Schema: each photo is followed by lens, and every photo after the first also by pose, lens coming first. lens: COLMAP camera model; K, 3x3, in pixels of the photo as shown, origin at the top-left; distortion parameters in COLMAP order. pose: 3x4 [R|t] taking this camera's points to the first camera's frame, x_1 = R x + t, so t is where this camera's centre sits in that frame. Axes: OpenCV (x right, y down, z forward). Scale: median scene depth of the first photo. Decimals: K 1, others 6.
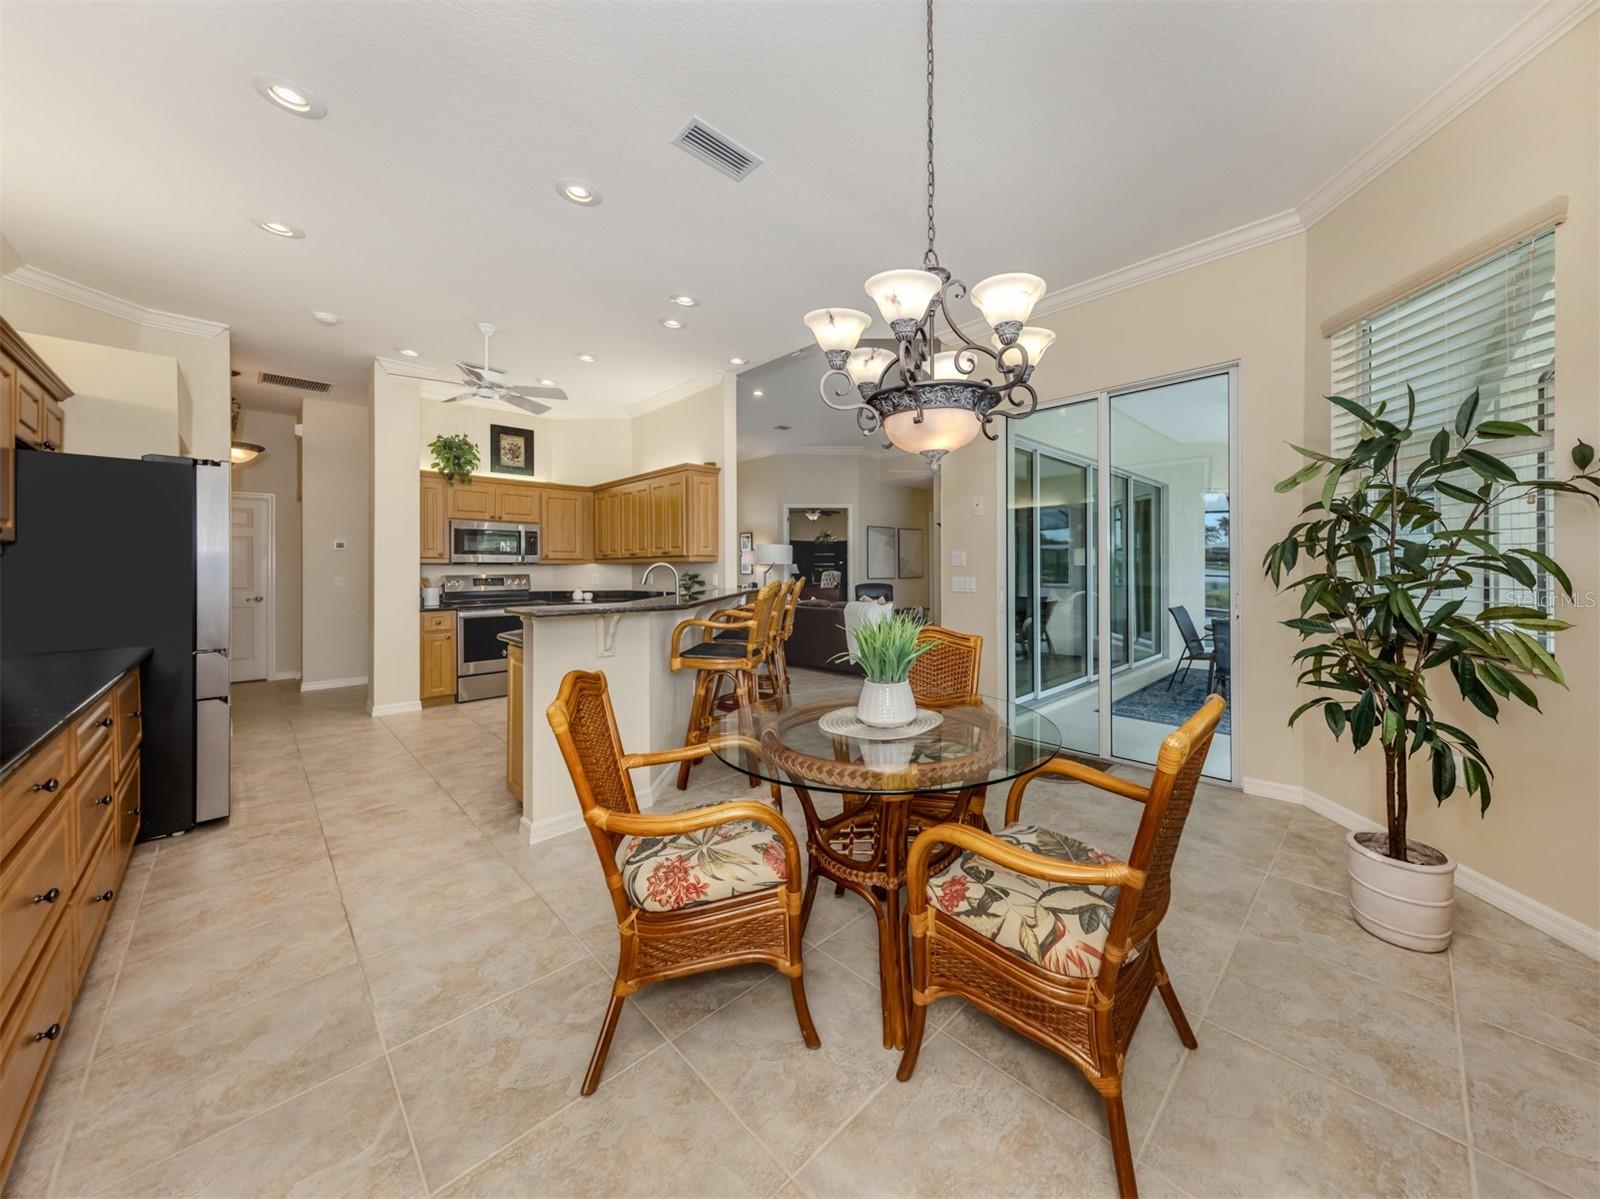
lens RADIAL K [[582.1, 0, 876.7], [0, 582.1, 561.1], [0, 0, 1]] dist [0.003298, 0.000320]
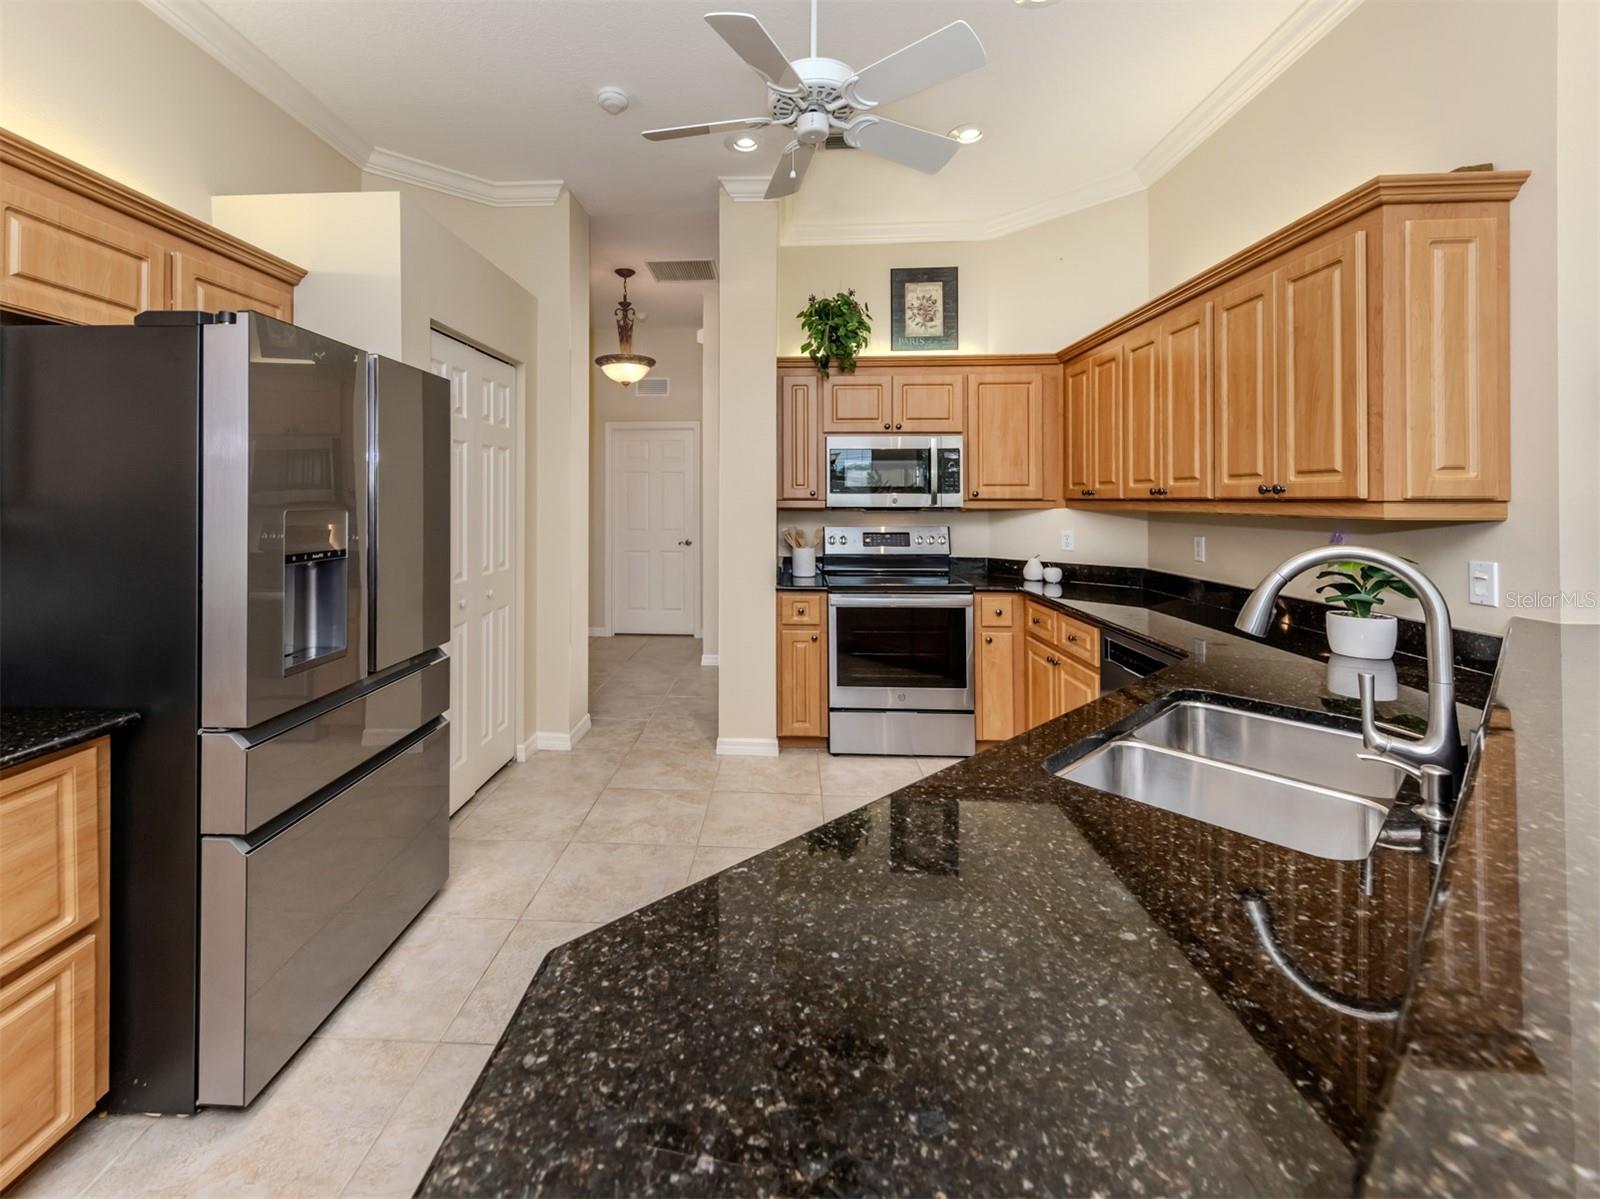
lens RADIAL K [[695.6, 0, 747.2], [0, 695.6, 511.1], [0, 0, 1]] dist [0.001840, -0.000173]
pose [[0.632473, 0.016319, -0.774411, -0.223348], [0.008083, 0.999585, 0.027665, -0.013696], [0.774540, -0.023757, 0.632078, 0.471247]]
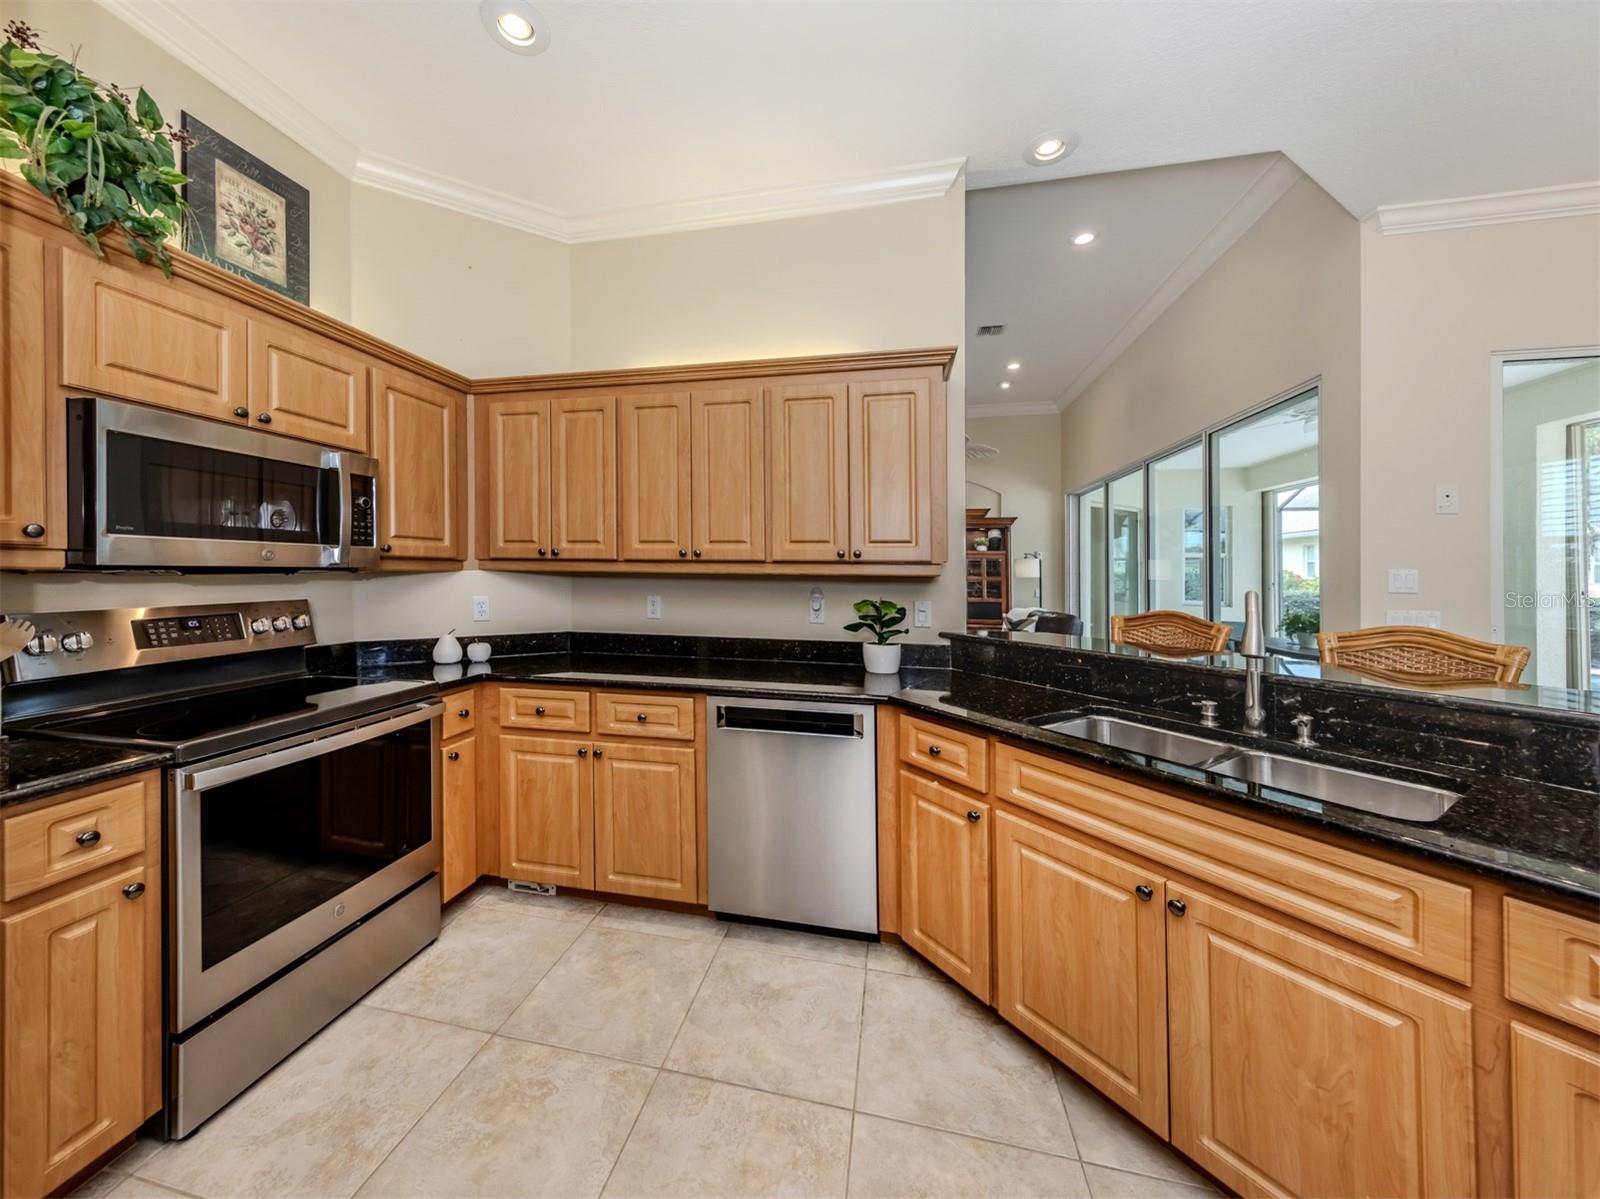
lens RADIAL K [[582.1, 0, 761.6], [0, 582.1, 567.0], [0, 0, 1]] dist [0.003298, 0.000320]
pose [[0.866198, 0.016755, 0.499420, -0.584845], [-0.021859, 0.999751, 0.004373, -0.004485], [-0.499222, -0.014705, 0.866349, 0.617733]]
